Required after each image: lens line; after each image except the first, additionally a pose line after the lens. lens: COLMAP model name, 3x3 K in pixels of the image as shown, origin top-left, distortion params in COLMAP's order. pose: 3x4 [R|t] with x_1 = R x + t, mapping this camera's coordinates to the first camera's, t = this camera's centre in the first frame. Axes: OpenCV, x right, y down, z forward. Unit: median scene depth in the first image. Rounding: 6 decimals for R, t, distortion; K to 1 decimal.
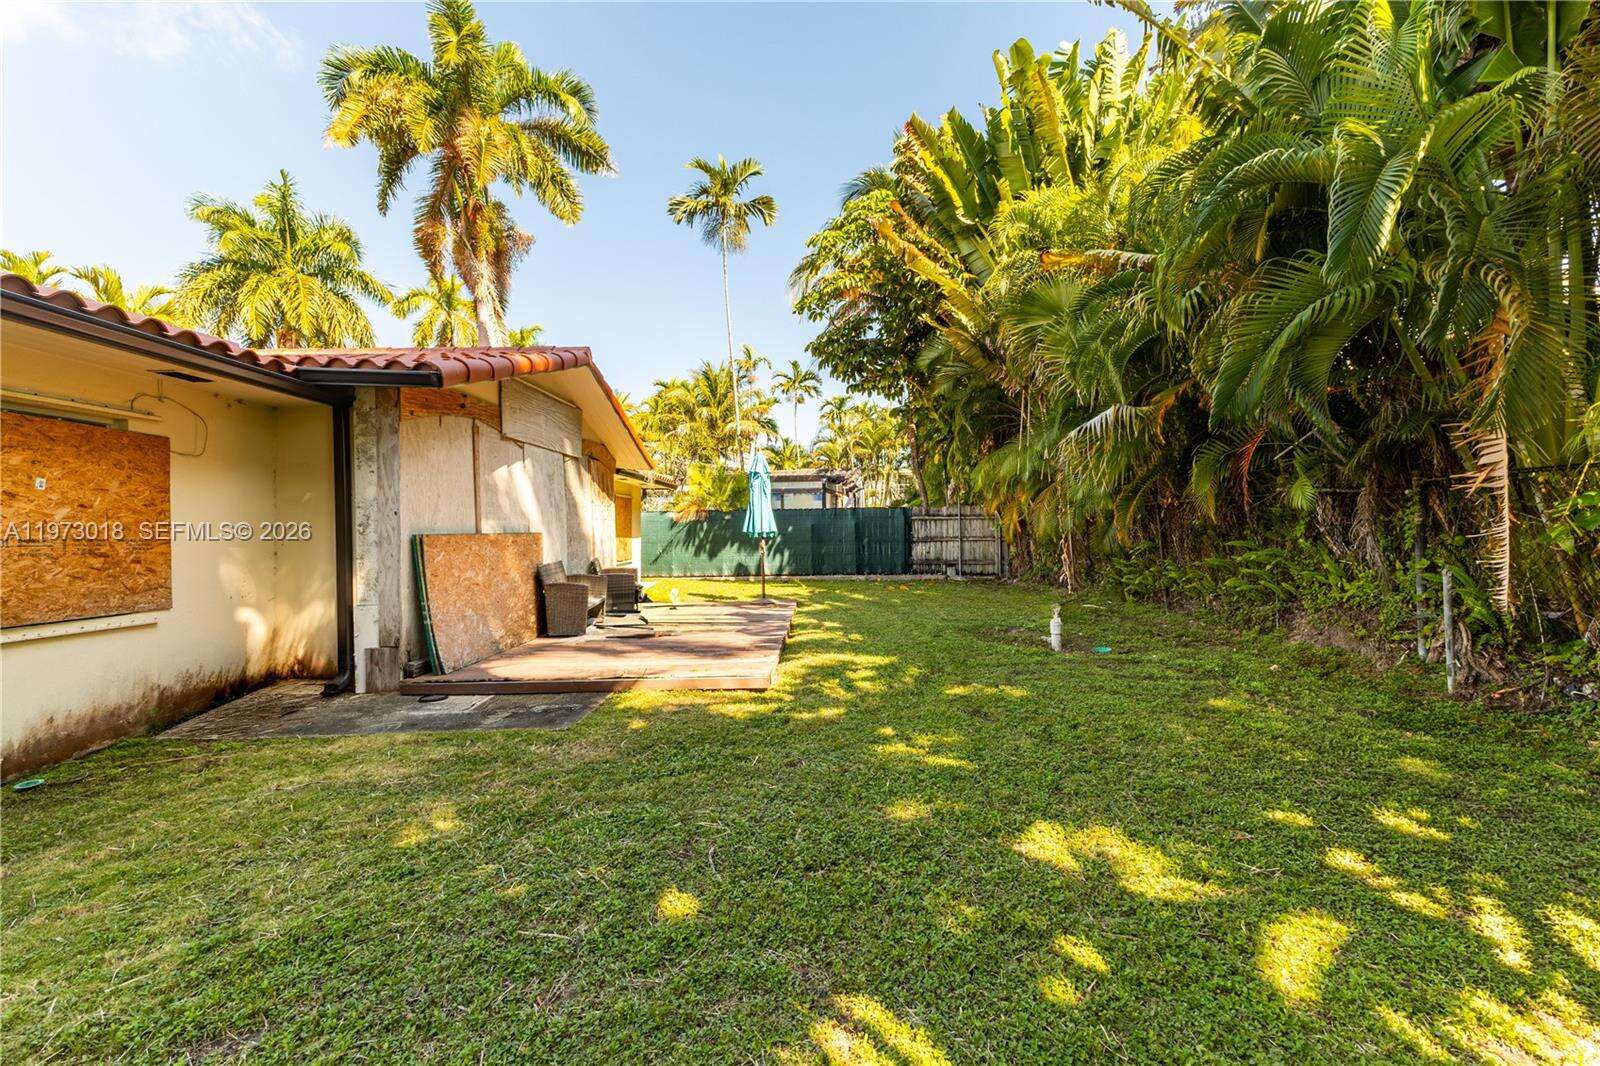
lens RADIAL K [[682.0, 0, 800.6], [0, 682.0, 531.5], [0, 0, 1]] dist [0.008670, 0.000106]
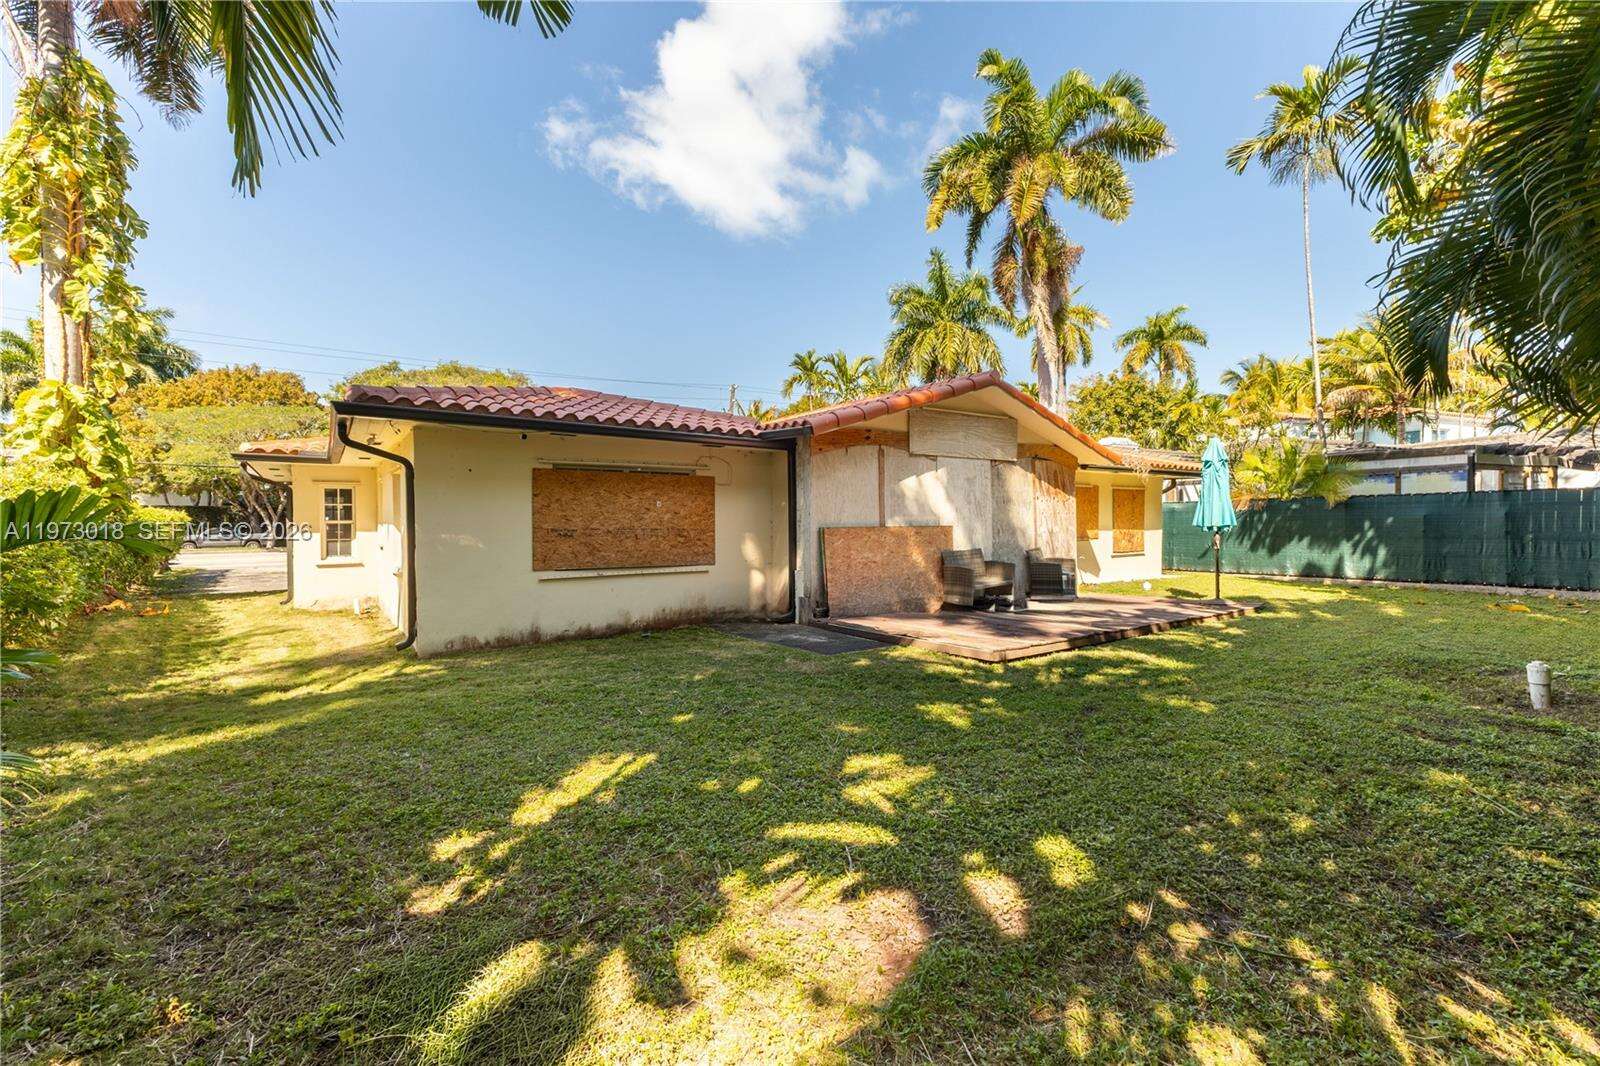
lens RADIAL K [[680.8, 0, 805.0], [0, 680.8, 528.8], [0, 0, 1]] dist [0.001933, -0.000430]
pose [[0.597922, 0.012543, -0.801456, 0.214694], [-0.001619, 0.999894, 0.014441, -0.004730], [0.801553, -0.007337, 0.597879, 0.013191]]
